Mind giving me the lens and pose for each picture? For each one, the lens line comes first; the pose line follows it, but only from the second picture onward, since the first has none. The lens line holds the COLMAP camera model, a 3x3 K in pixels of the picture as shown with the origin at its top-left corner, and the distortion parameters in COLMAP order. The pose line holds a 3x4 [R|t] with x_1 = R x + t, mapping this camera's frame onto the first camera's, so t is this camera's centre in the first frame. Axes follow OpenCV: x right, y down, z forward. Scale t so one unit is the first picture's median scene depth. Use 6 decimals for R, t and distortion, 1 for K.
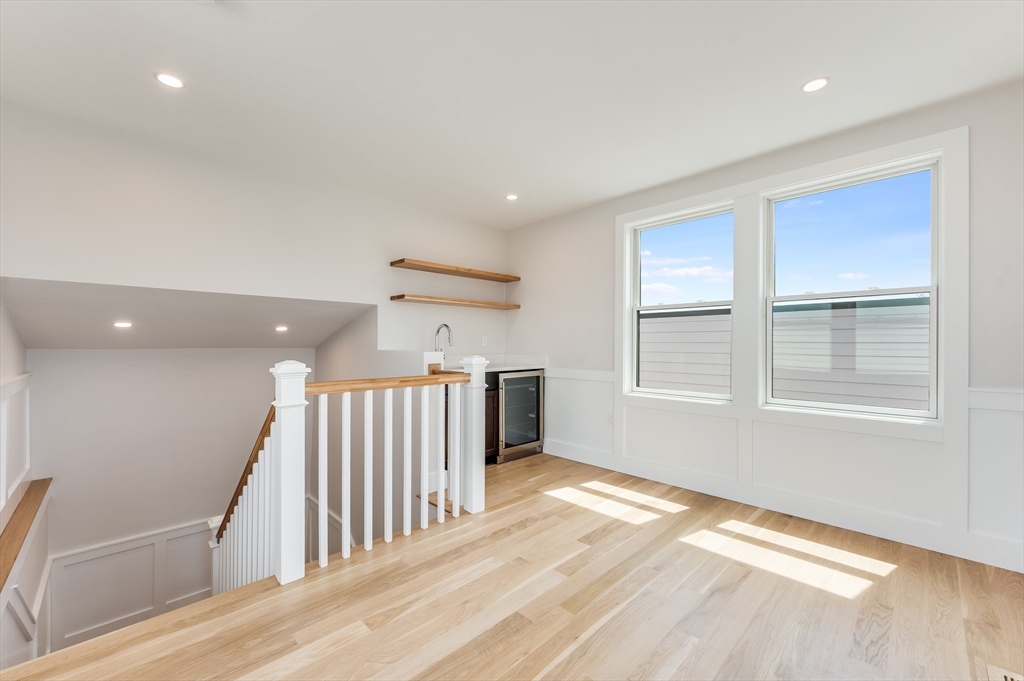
lens RADIAL K [[413.1, 0, 512.0], [0, 413.1, 340.5], [0, 0, 1]] dist [-0.001190, -0.000064]
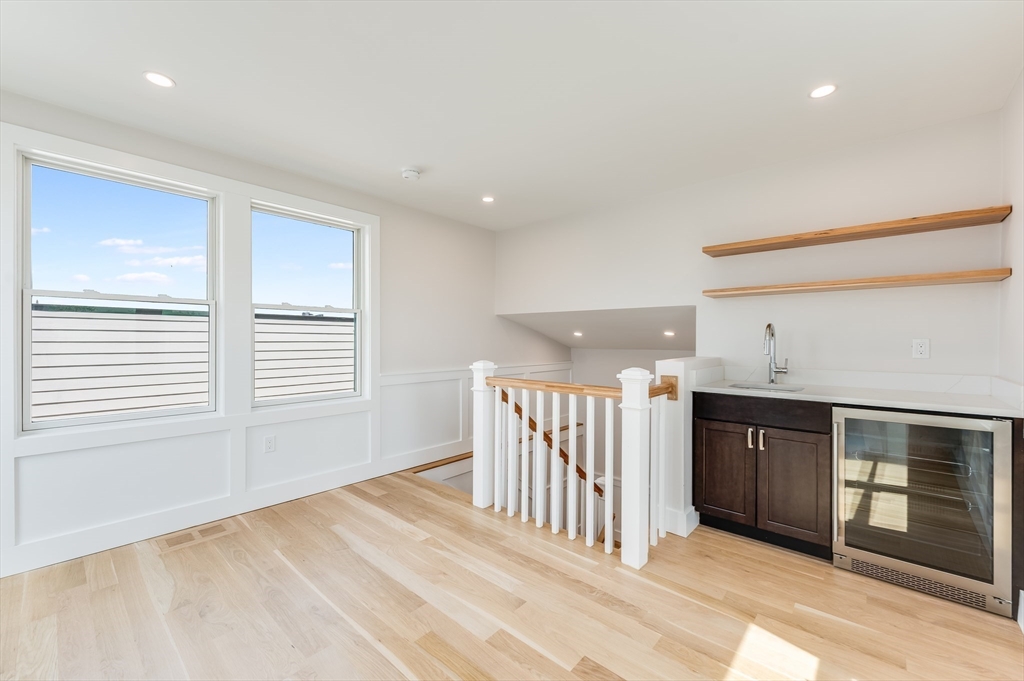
lens RADIAL K [[413.1, 0, 512.0], [0, 413.1, 340.5], [0, 0, 1]] dist [-0.001190, -0.000064]
pose [[0.063726, -0.003280, -0.997962, 0.874551], [0.002344, 0.999992, -0.003137, -0.016304], [0.997965, -0.002140, 0.063733, 0.918174]]
